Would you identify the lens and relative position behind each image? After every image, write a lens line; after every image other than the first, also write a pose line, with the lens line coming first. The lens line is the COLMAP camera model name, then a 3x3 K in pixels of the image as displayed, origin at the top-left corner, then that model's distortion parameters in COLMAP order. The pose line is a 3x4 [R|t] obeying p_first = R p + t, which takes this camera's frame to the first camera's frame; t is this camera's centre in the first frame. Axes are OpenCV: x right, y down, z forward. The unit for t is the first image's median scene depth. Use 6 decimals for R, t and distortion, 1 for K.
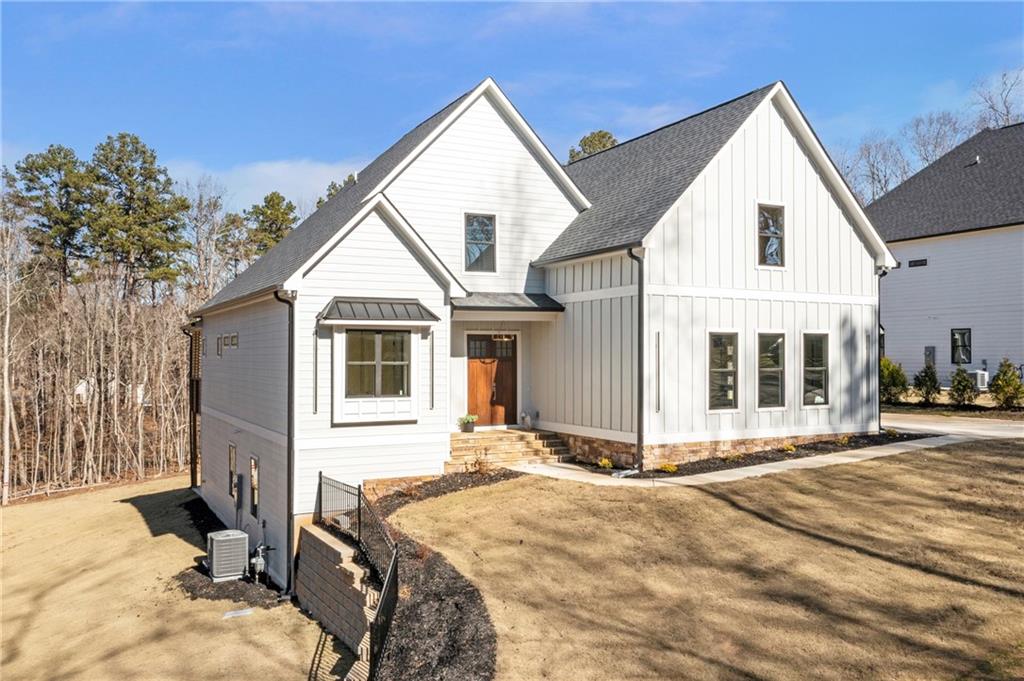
lens RADIAL K [[832.7, 0, 511.4], [0, 832.7, 341.6], [0, 0, 1]] dist [-0.005688, -0.000166]
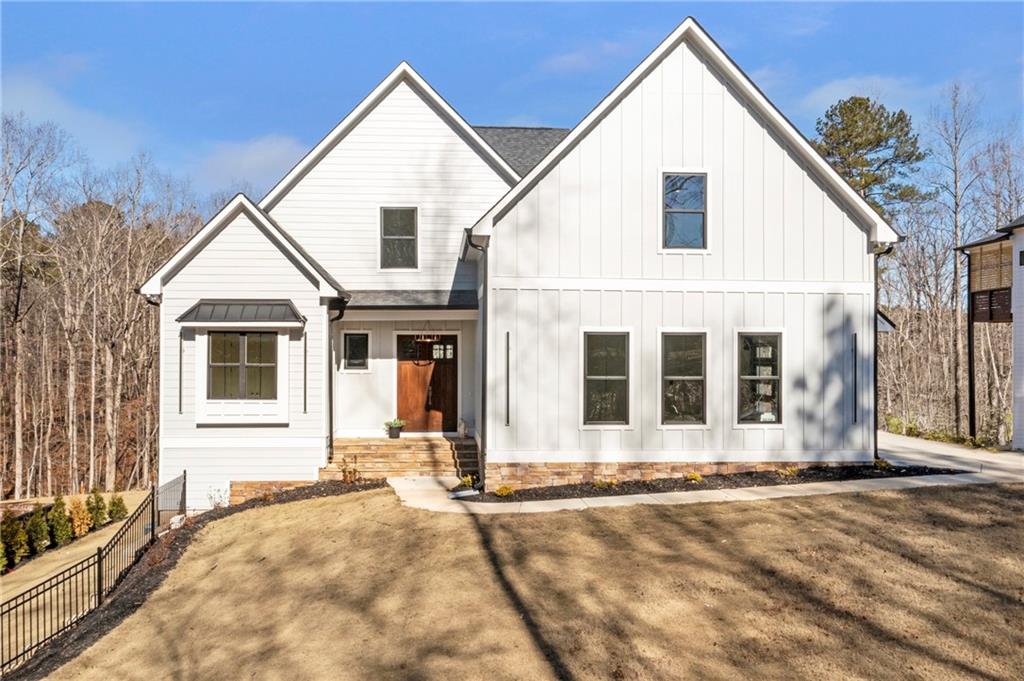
lens RADIAL K [[832.7, 0, 512.0], [0, 832.7, 341.7], [0, 0, 1]] dist [-0.005688, -0.000166]
pose [[0.916353, 0.000129, -0.400372, 0.498580], [0.001463, 0.999992, 0.003670, -0.004633], [0.400369, -0.003949, 0.916345, 0.203347]]
